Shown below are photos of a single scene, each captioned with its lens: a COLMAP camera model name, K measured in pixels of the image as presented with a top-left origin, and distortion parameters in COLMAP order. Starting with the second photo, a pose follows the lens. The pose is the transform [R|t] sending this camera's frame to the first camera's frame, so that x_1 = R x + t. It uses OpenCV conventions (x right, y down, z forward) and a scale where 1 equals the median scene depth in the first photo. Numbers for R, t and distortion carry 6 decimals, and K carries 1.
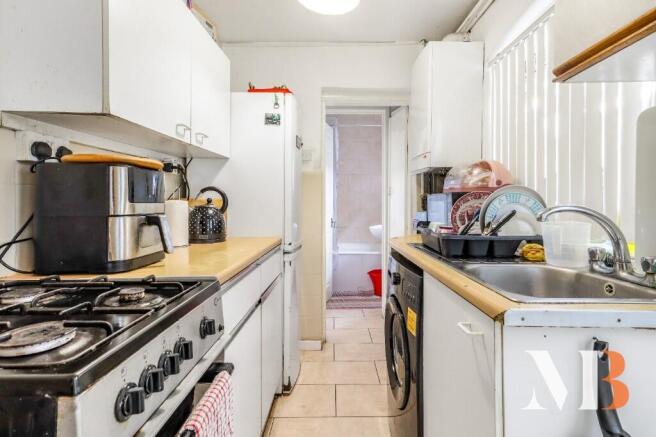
lens RADIAL K [[346.4, 0, 329.3], [0, 346.4, 204.3], [0, 0, 1]] dist [0.030619, -0.000021]
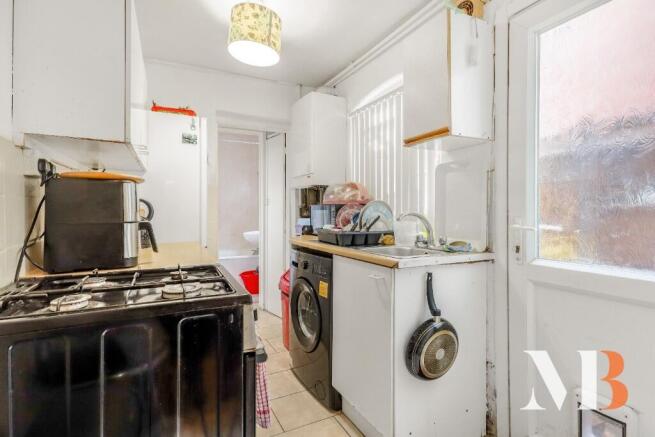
lens RADIAL K [[343.0, 0, 327.5], [0, 343.0, 218.5], [0, 0, 1]] dist [-0.000153, 0.000137]
pose [[0.891709, -0.012525, 0.452436, -0.410800], [0.005600, 0.999846, 0.016642, 0.002380], [-0.452574, -0.012306, 0.891642, -0.331888]]
